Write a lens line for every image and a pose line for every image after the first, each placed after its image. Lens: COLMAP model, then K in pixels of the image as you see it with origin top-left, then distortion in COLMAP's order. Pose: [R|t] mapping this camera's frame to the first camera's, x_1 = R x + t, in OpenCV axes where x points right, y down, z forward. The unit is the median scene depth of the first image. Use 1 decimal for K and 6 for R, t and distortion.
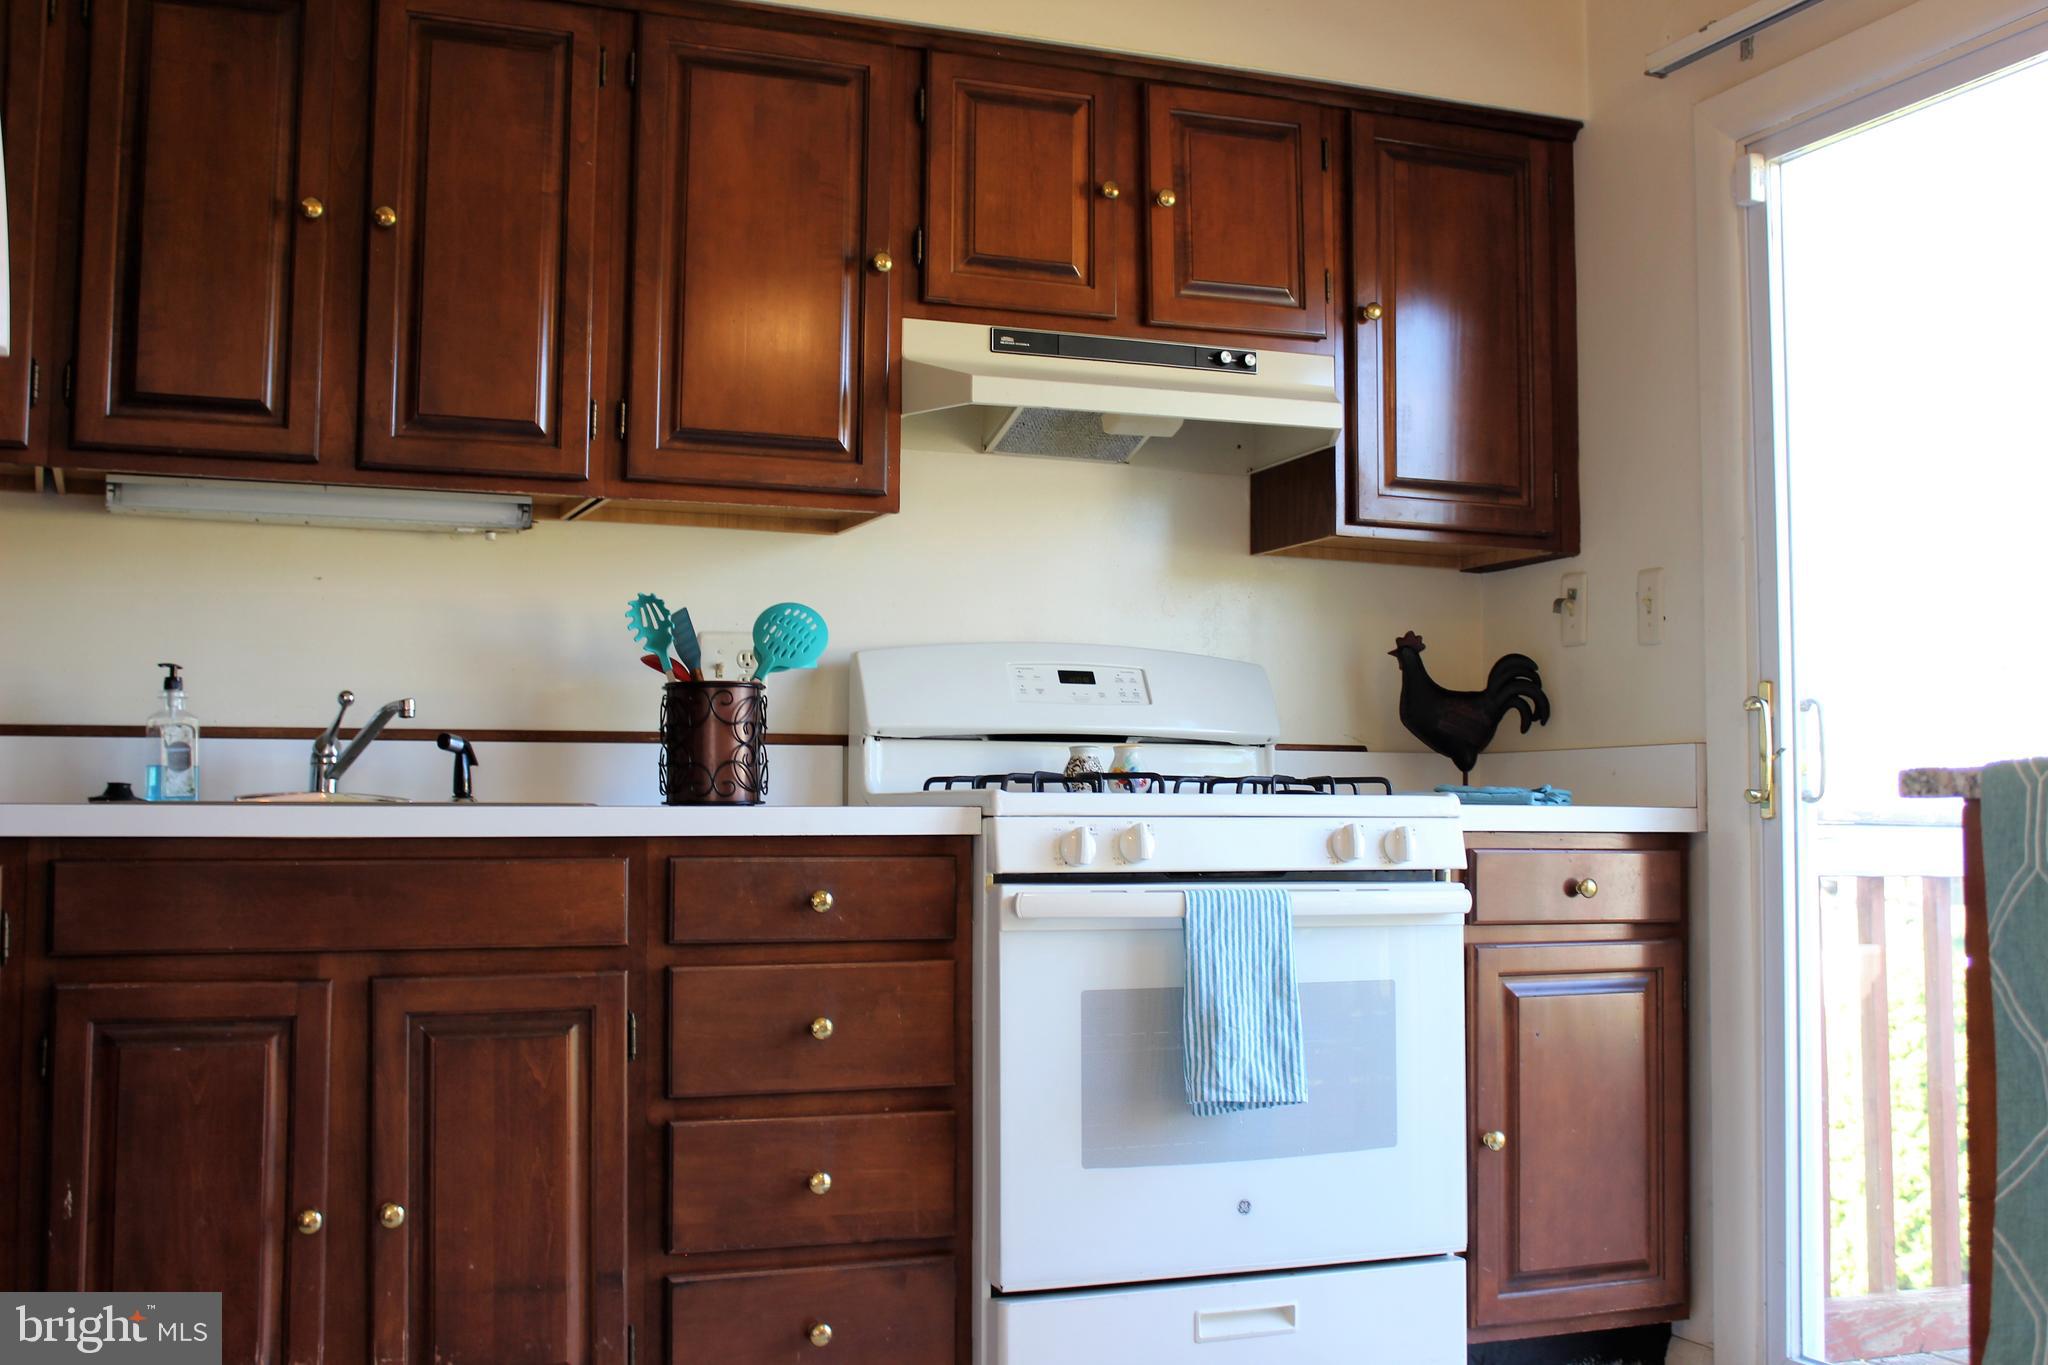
lens RADIAL K [[2231.5, 0, 1024.0], [0, 2231.5, 682.5], [0, 0, 1]] dist [-0.121610, 0.172422]
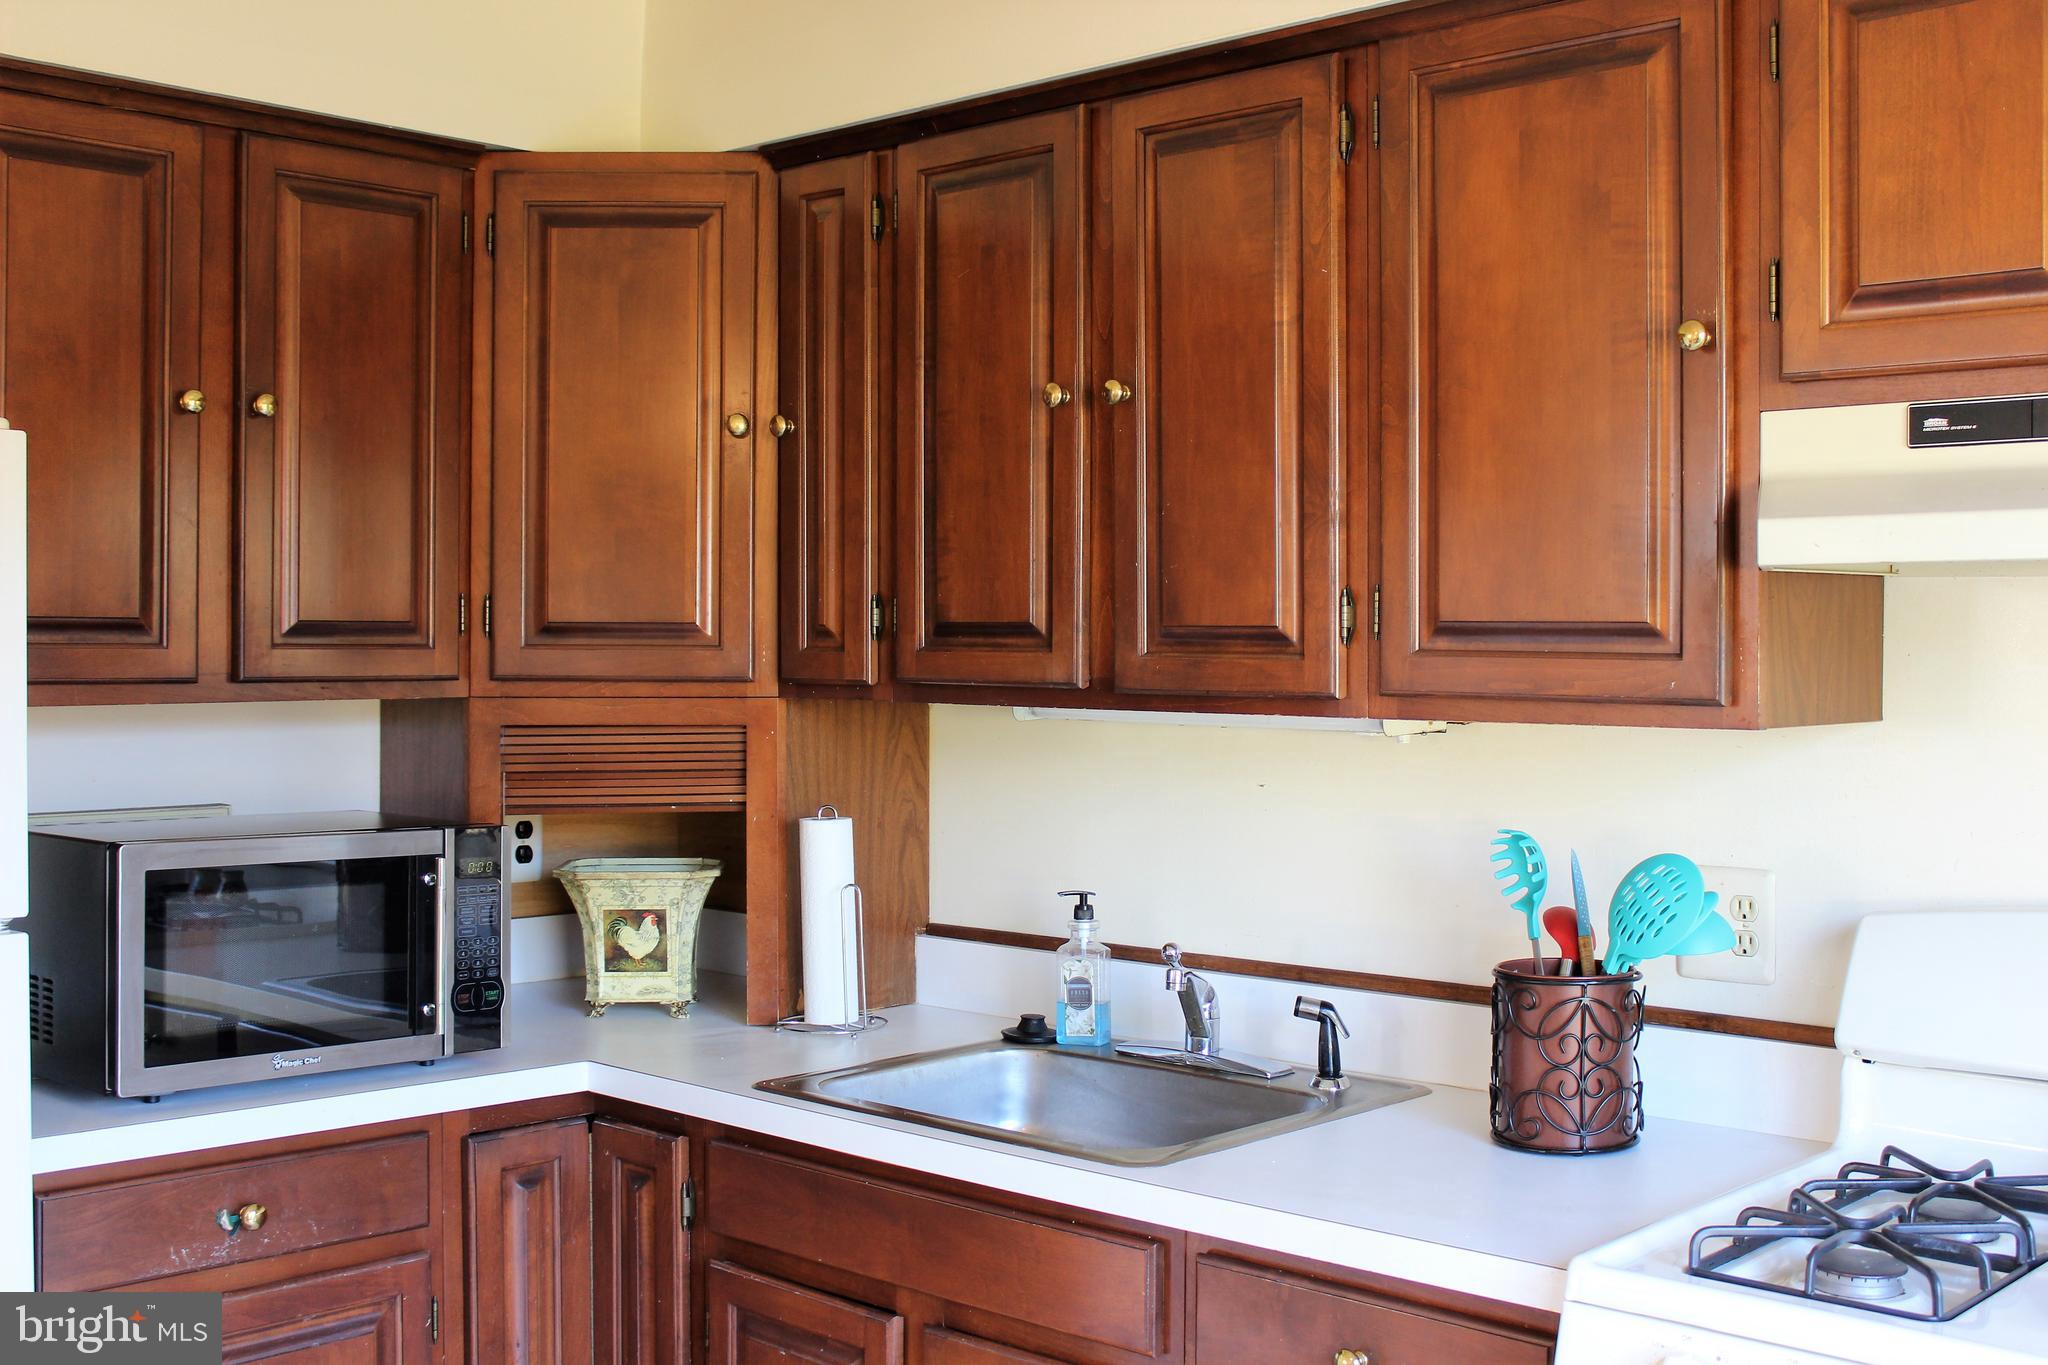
lens RADIAL K [[2231.5, 0, 1024.0], [0, 2231.5, 682.5], [0, 0, 1]] dist [-0.121610, 0.172422]
pose [[0.414734, 0.015018, -0.909819, 0.434200], [0.054549, 0.997655, 0.041333, -0.130667], [0.908306, -0.066772, 0.412942, 0.579895]]
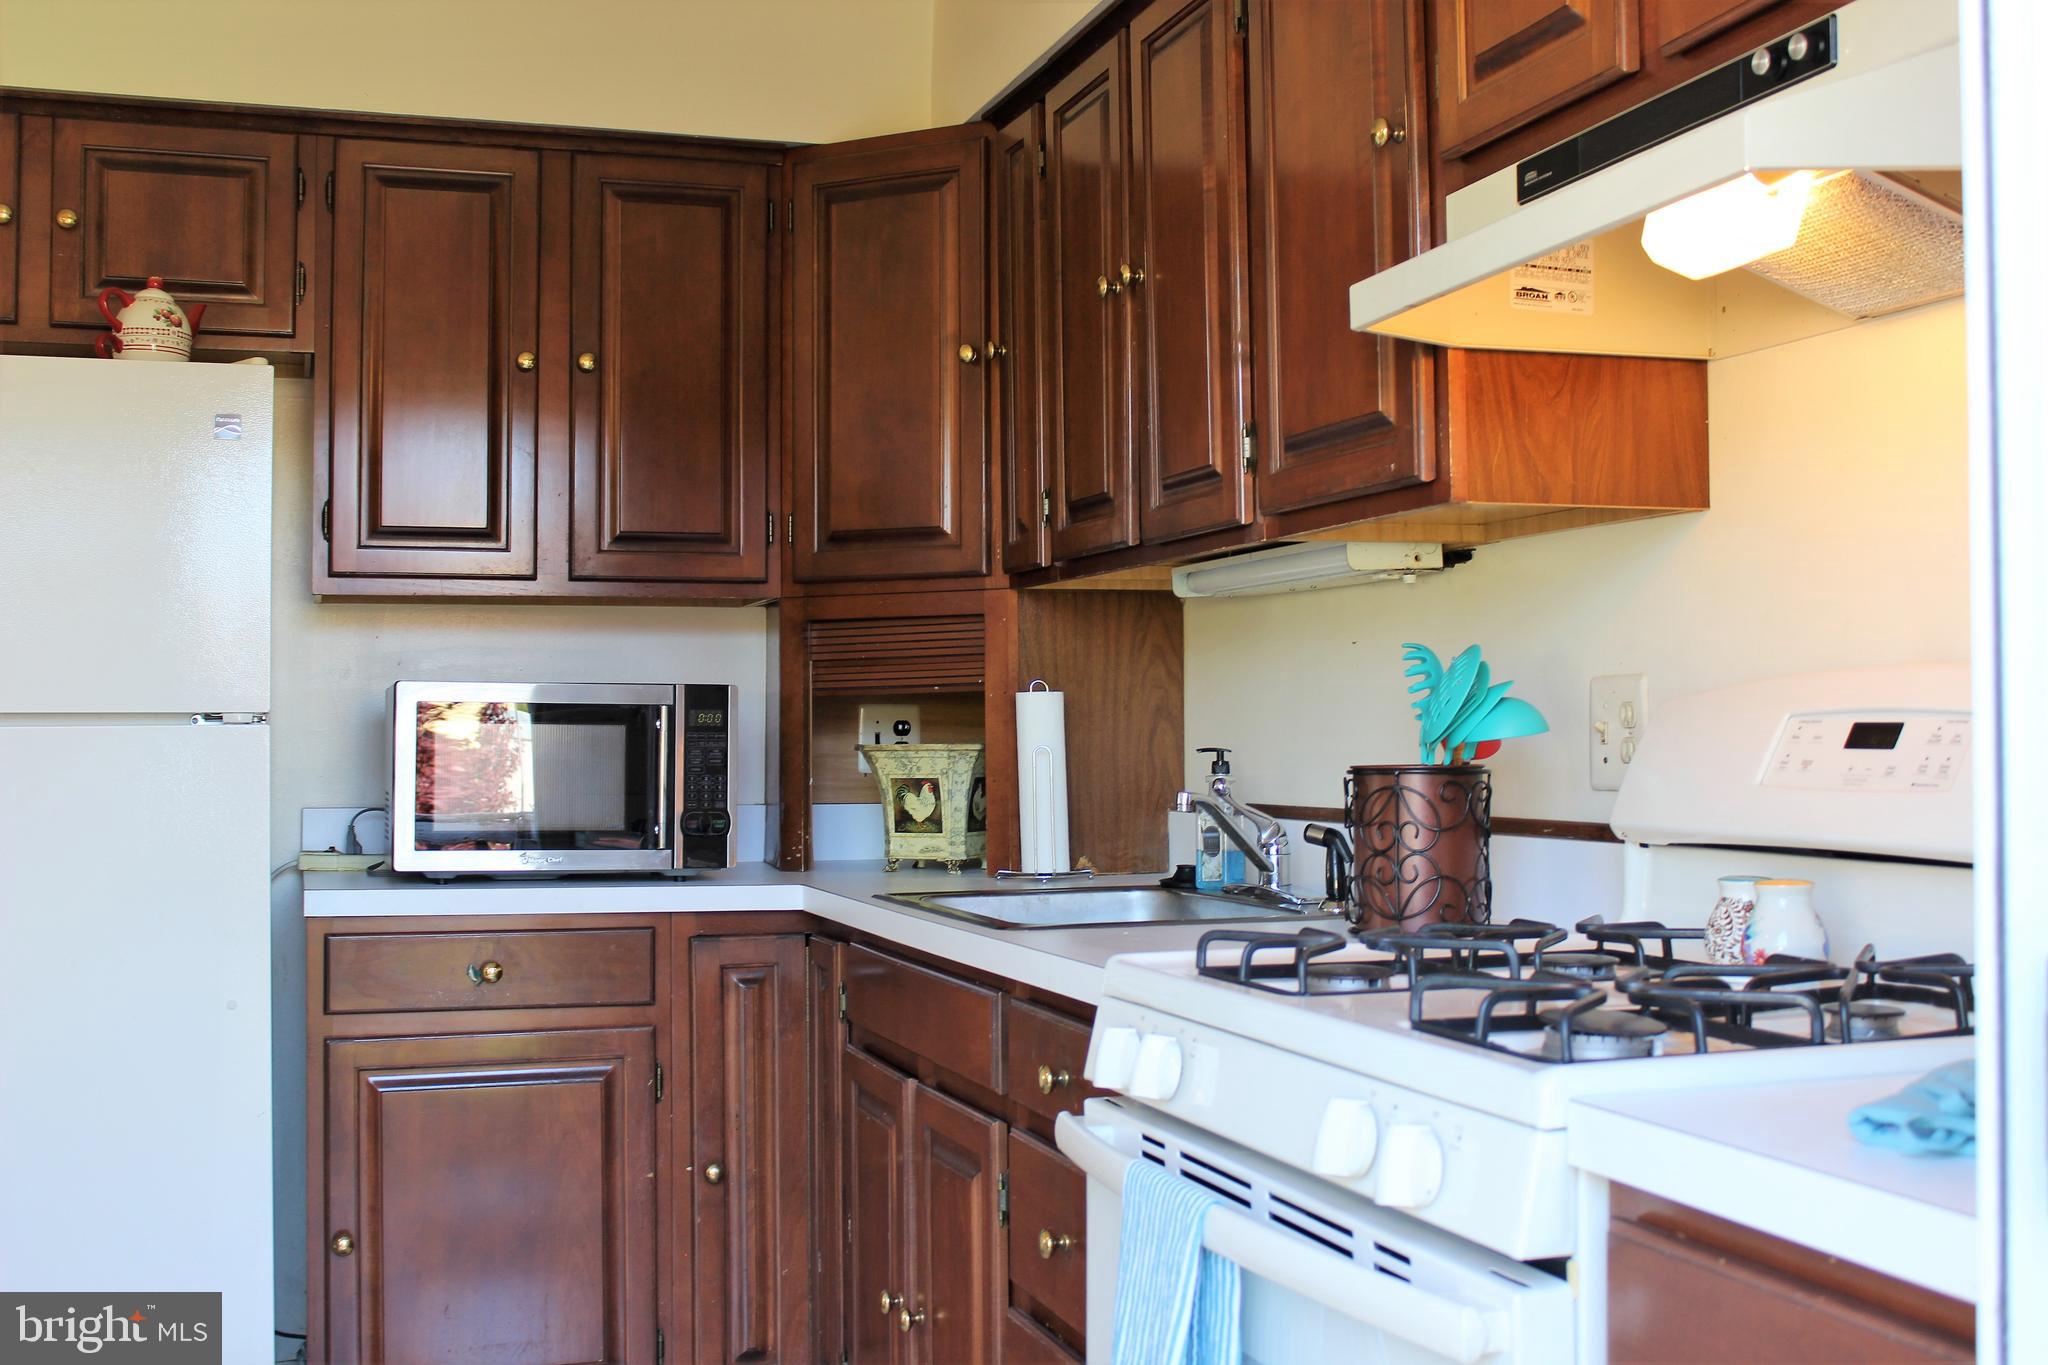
lens RADIAL K [[2231.5, 0, 1024.0], [0, 2231.5, 682.5], [0, 0, 1]] dist [-0.121610, 0.172422]
pose [[-0.067069, -0.023896, -0.997462, 0.608659], [0.066809, 0.997362, -0.028385, -0.014877], [0.995509, -0.068543, -0.065296, 0.947909]]
